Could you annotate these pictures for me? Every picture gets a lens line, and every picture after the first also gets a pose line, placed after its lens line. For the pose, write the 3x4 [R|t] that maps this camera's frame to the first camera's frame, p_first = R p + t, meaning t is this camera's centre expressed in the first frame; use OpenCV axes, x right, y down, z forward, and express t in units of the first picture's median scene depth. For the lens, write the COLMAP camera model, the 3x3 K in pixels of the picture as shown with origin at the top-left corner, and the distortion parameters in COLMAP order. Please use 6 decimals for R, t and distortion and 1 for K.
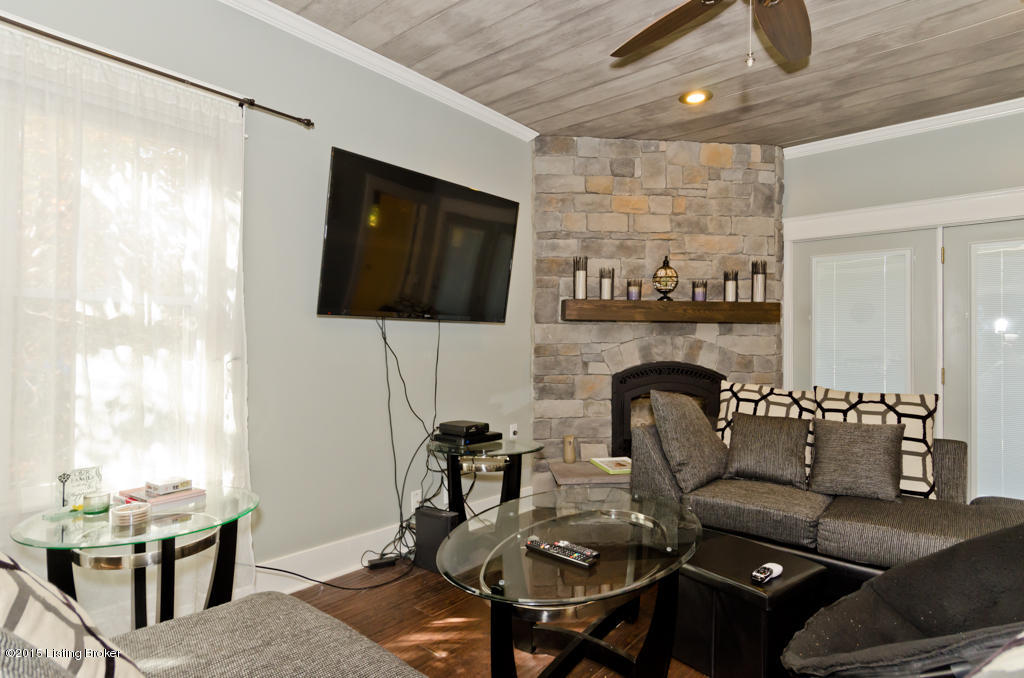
lens RADIAL K [[543.8, 0, 512.0], [0, 543.8, 339.0], [0, 0, 1]] dist [-0.002180, -0.001424]
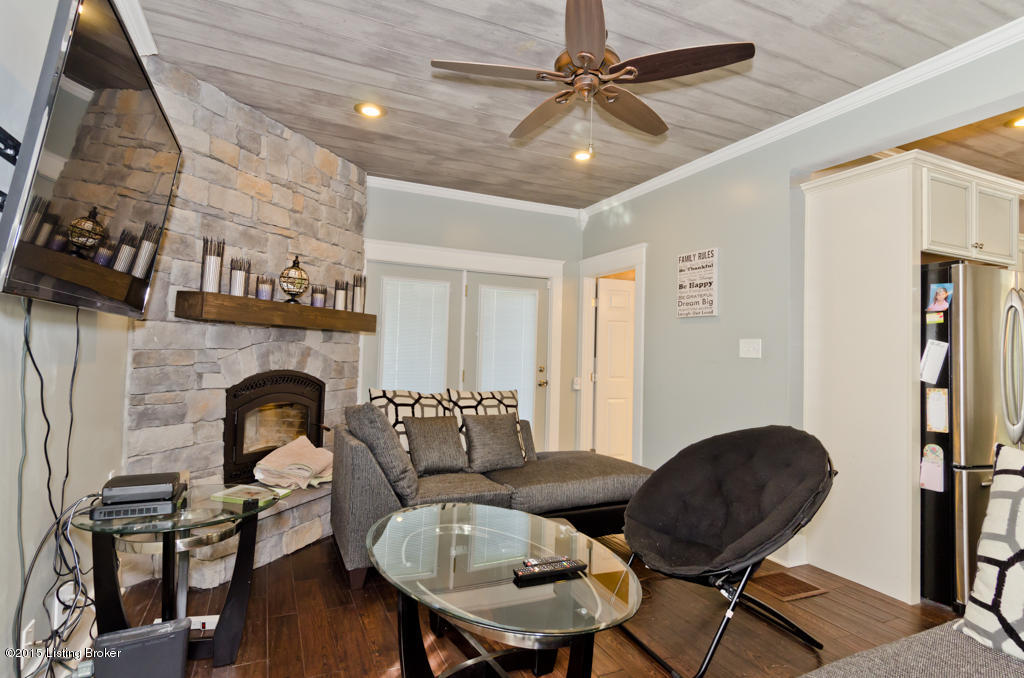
lens RADIAL K [[531.8, 0, 512.0], [0, 531.8, 339.0], [0, 0, 1]] dist [0.003468, -0.000350]
pose [[0.412811, 0.028734, 0.910363, -0.374441], [-0.032456, 0.999332, -0.016825, -0.008221], [-0.910238, -0.022601, 0.413467, 0.284863]]
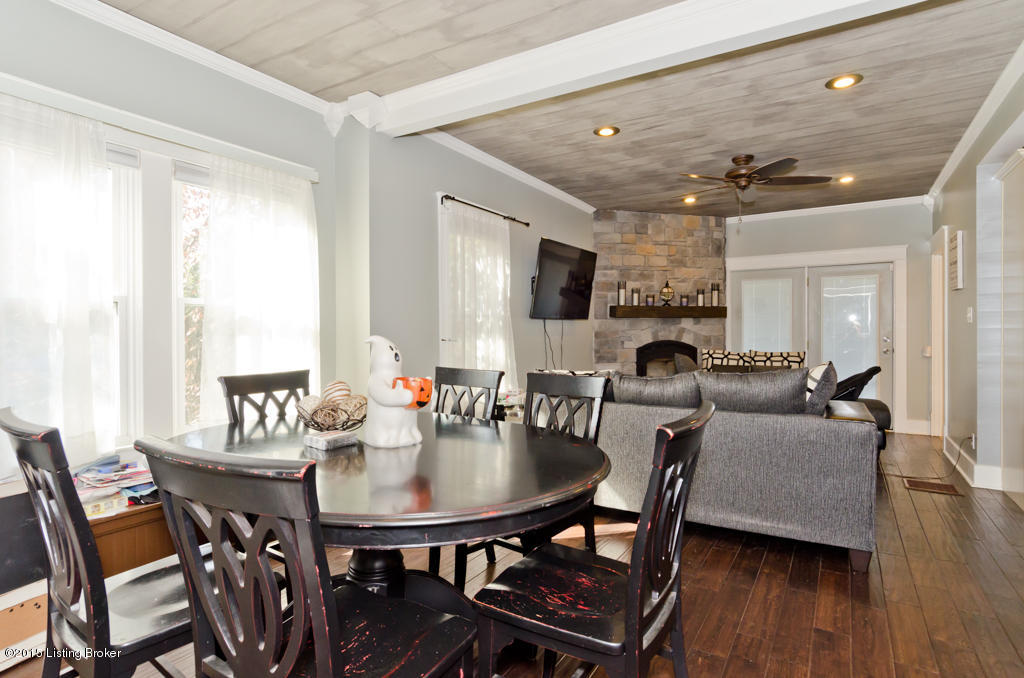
lens RADIAL K [[531.8, 0, 512.0], [0, 531.8, 339.0], [0, 0, 1]] dist [0.003468, -0.000350]
pose [[0.987290, -0.015902, 0.158135, -0.484272], [0.012597, 0.999681, 0.021879, -0.006177], [-0.158432, -0.019609, 0.987175, -0.625477]]
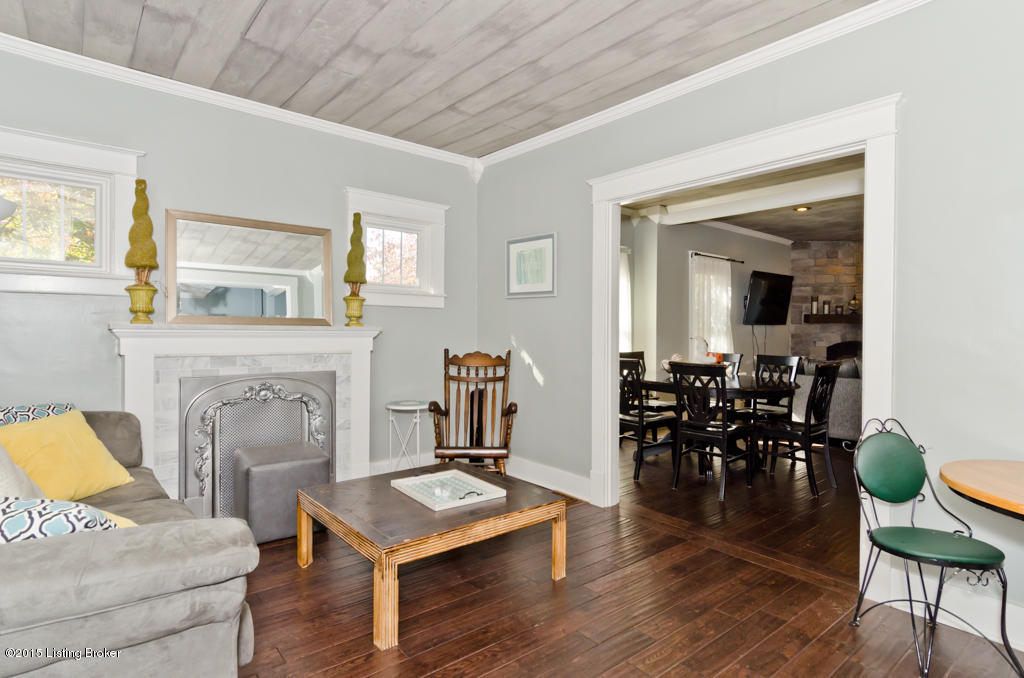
lens RADIAL K [[531.8, 0, 512.0], [0, 531.8, 339.0], [0, 0, 1]] dist [0.003468, -0.000350]
pose [[0.986675, -0.004394, -0.162647, -0.752593], [0.007606, 0.999788, 0.019129, -0.018784], [0.162528, -0.020111, 0.986499, -1.402560]]
